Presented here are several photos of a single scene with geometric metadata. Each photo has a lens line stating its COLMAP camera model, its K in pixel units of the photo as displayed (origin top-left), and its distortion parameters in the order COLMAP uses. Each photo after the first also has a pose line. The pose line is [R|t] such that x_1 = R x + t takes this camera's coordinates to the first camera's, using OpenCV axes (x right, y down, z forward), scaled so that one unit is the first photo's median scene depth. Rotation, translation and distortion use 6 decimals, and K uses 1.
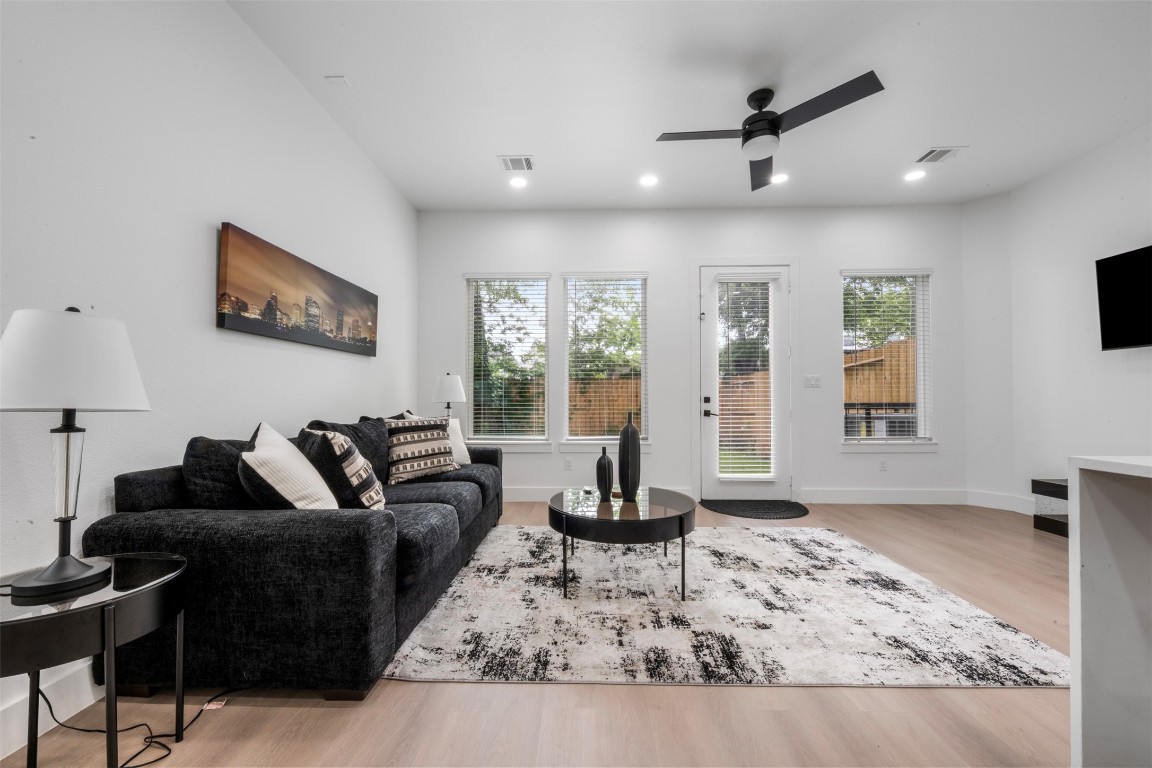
lens RADIAL K [[444.0, 0, 571.0], [0, 444.0, 393.8], [0, 0, 1]] dist [0.002869, -0.000254]
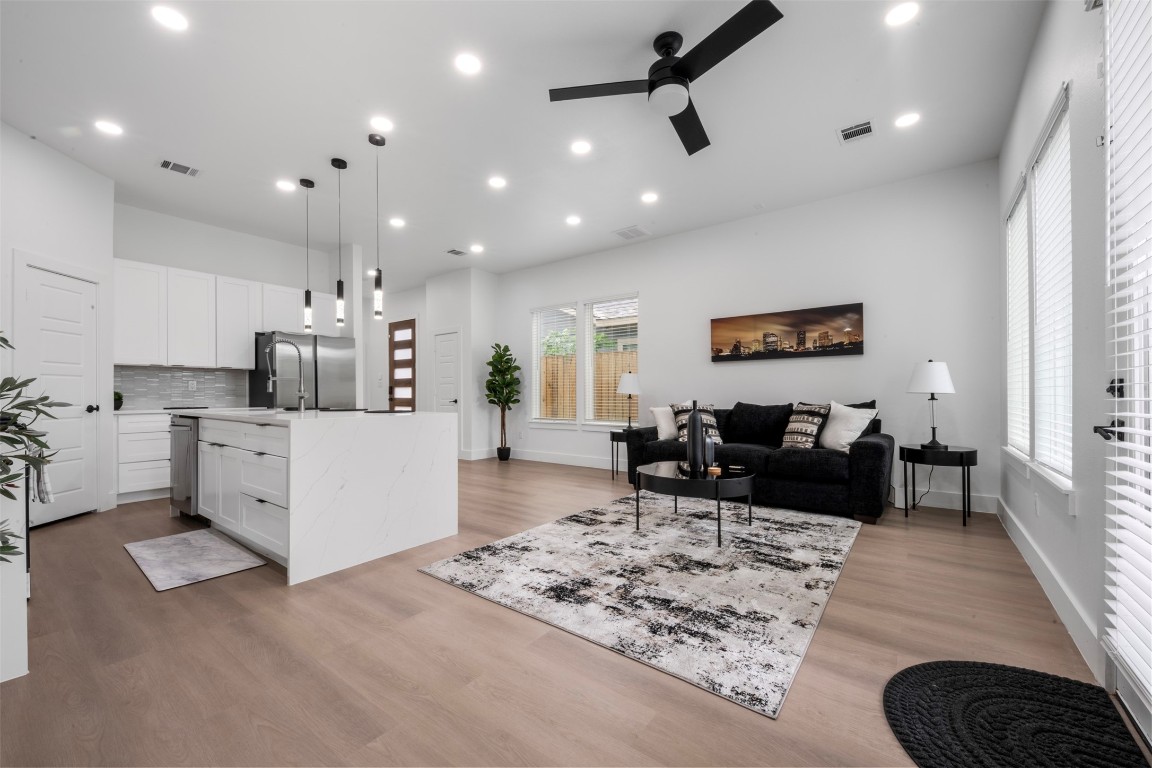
lens RADIAL K [[444.0, 0, 571.0], [0, 444.0, 393.8], [0, 0, 1]] dist [0.002869, -0.000254]
pose [[-0.586856, 0.005664, -0.809672, 1.240613], [0.014154, 0.999894, -0.003265, 0.018426], [0.809568, -0.013376, -0.586874, 1.343379]]
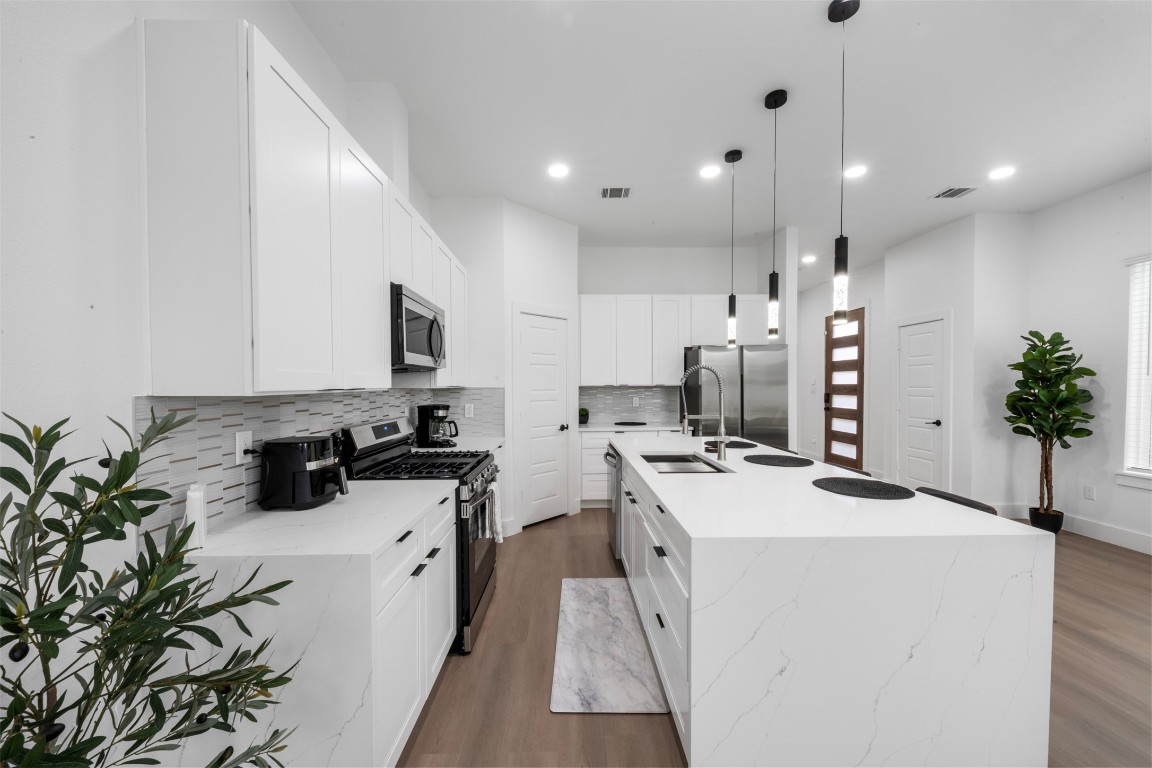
lens RADIAL K [[416.3, 0, 575.4], [0, 416.3, 393.8], [0, 0, 1]] dist [-0.001007, -0.000419]
pose [[-0.999280, 0.007876, -0.037102, 1.001672], [0.007485, 0.999915, 0.010655, -0.102132], [0.037183, 0.010369, -0.999255, 0.828382]]
